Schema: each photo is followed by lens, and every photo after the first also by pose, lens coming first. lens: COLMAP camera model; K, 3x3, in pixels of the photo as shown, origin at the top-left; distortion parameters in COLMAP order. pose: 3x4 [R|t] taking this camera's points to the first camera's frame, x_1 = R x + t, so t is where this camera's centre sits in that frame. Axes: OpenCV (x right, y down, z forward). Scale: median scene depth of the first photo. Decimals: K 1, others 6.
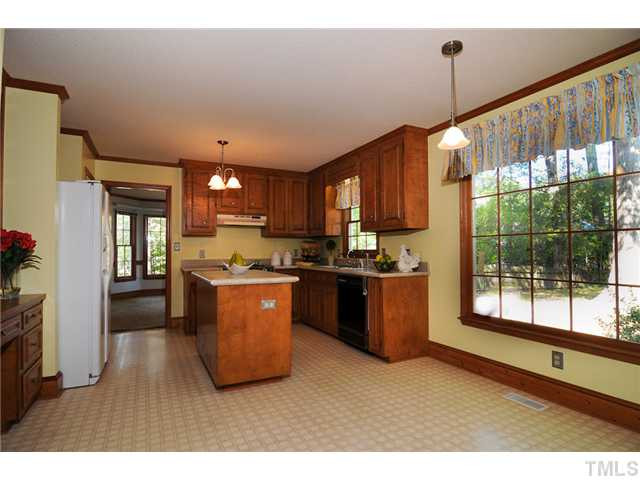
lens RADIAL K [[356.9, 0, 320.0], [0, 356.9, 240.0], [0, 0, 1]] dist [-0.001617, -0.000097]
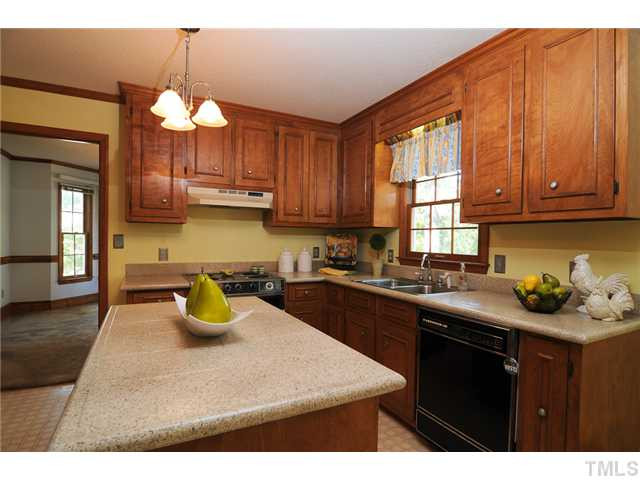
lens RADIAL K [[344.1, 0, 320.0], [0, 344.1, 240.0], [0, 0, 1]] dist [0.002424, 0.000180]
pose [[0.999737, 0.019522, 0.012030, -0.076559], [-0.019936, 0.999178, 0.035304, -0.009115], [-0.011331, -0.035535, 0.999304, 0.420256]]
